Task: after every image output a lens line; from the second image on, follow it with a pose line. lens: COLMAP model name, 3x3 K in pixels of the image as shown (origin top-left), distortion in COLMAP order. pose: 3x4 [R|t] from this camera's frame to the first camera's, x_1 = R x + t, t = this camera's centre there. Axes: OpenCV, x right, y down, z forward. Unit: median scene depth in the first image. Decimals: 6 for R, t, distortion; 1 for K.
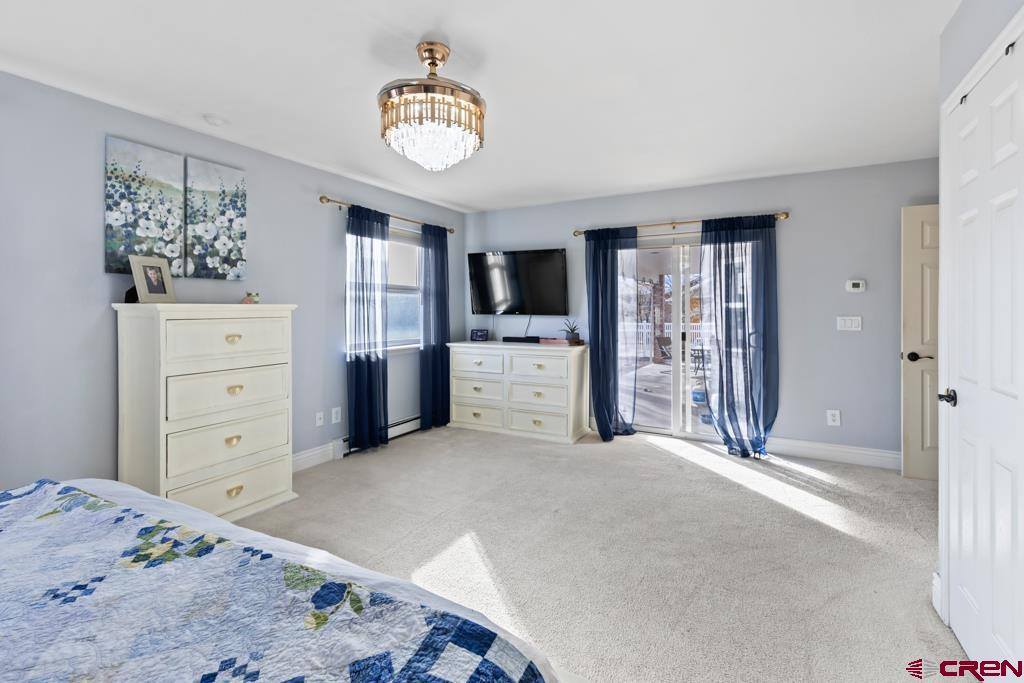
lens RADIAL K [[468.3, 0, 513.8], [0, 468.3, 311.2], [0, 0, 1]] dist [0.003725, 0.000432]
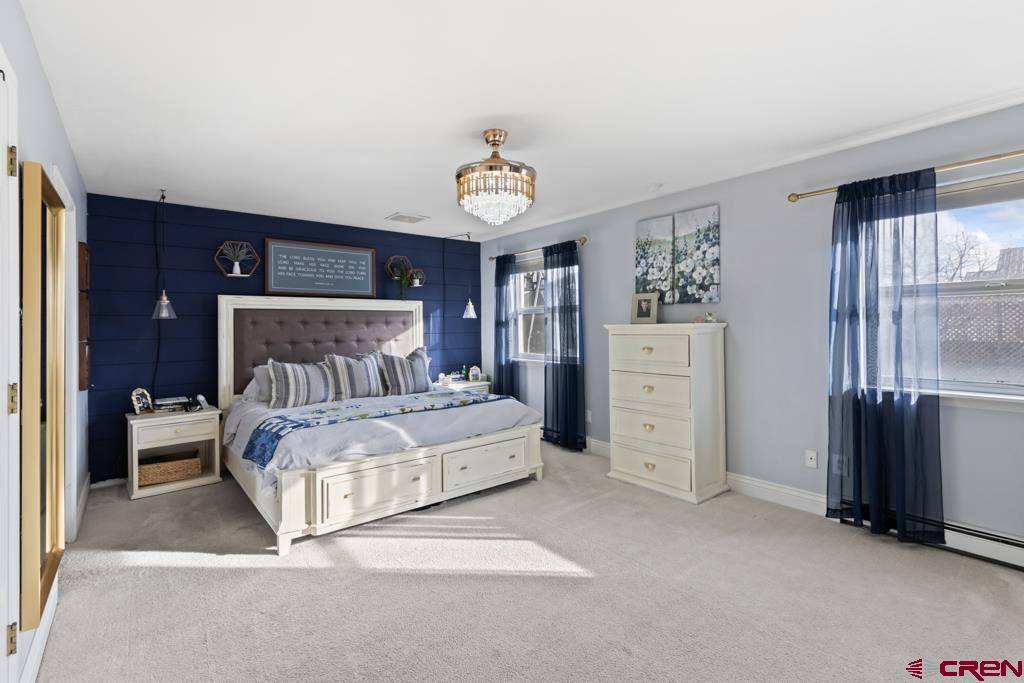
lens RADIAL K [[468.3, 0, 519.6], [0, 468.3, 326.0], [0, 0, 1]] dist [0.003725, 0.000432]
pose [[-0.372478, 0.004839, -0.928028, 0.705790], [0.006112, 0.999978, 0.002761, -0.014641], [0.928021, -0.004643, -0.372499, 1.066231]]
